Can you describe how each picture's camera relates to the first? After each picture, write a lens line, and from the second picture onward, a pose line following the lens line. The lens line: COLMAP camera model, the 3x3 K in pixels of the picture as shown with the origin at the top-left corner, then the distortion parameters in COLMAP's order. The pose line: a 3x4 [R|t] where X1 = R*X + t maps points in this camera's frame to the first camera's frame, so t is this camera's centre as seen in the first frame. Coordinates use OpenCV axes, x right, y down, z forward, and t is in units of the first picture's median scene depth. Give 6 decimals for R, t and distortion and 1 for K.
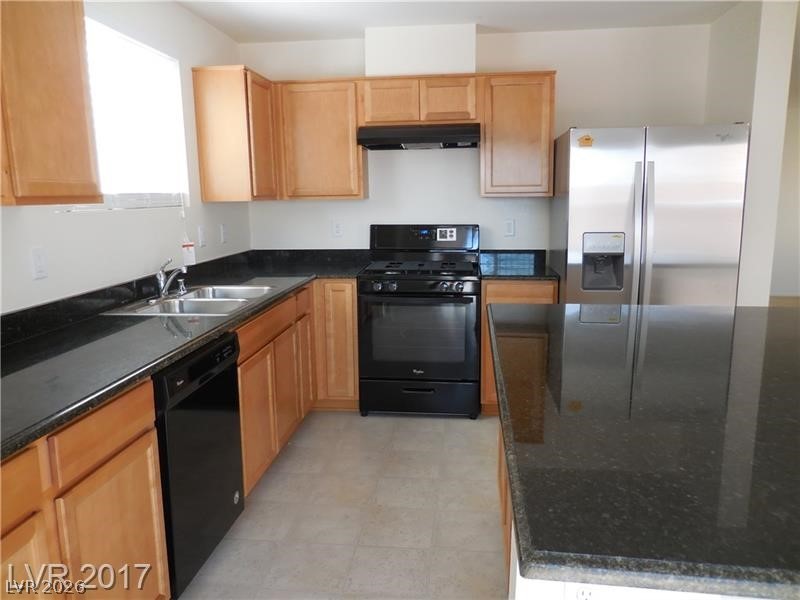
lens RADIAL K [[595.2, 0, 400.0], [0, 595.2, 300.0], [0, 0, 1]] dist [-0.014348, -0.001100]
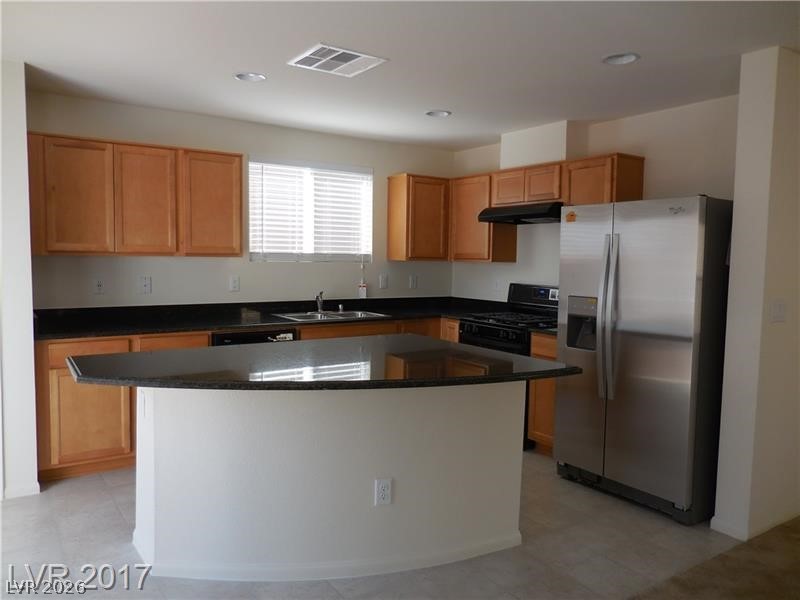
lens RADIAL K [[595.2, 0, 400.0], [0, 595.2, 300.0], [0, 0, 1]] dist [-0.014348, -0.001100]
pose [[0.654501, 0.079004, -0.751922, 0.827115], [-0.158676, 0.986730, -0.034442, -0.013477], [0.739222, 0.141855, 0.658352, 0.013532]]
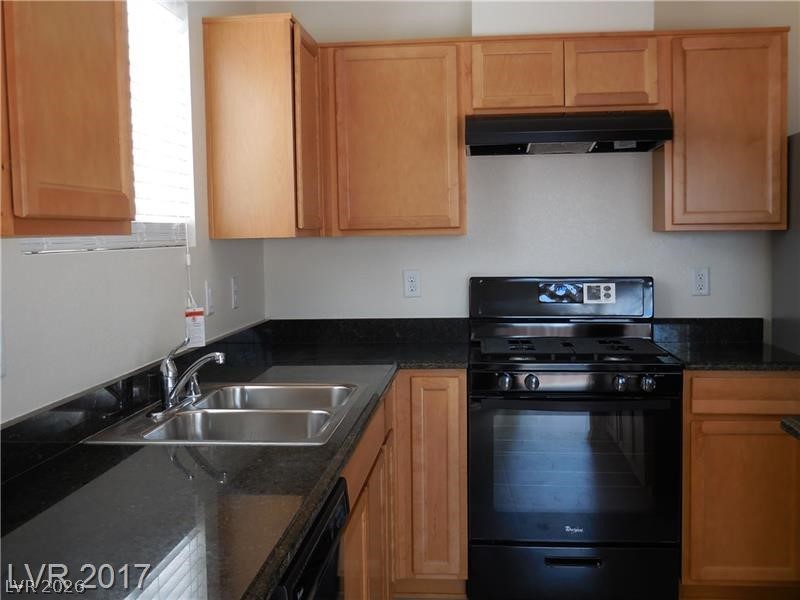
lens RADIAL K [[900.2, 0, 400.0], [0, 900.2, 300.0], [0, 0, 1]] dist [-0.098309, 0.199290]
pose [[0.999942, -0.003933, 0.010073, -0.146135], [0.004949, 0.994676, -0.102938, -0.012704], [-0.009614, 0.102981, 0.994637, 0.117361]]
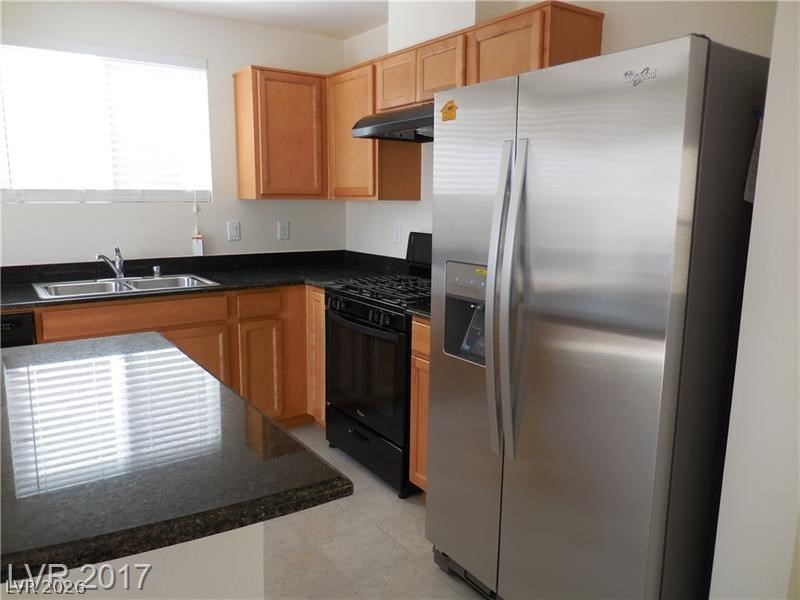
lens RADIAL K [[595.2, 0, 400.0], [0, 595.2, 300.0], [0, 0, 1]] dist [-0.014348, -0.001100]
pose [[0.662706, 0.146513, -0.734408, 0.639058], [-0.149240, 0.986842, 0.062204, -0.091279], [0.733859, 0.068380, 0.675852, 0.478958]]
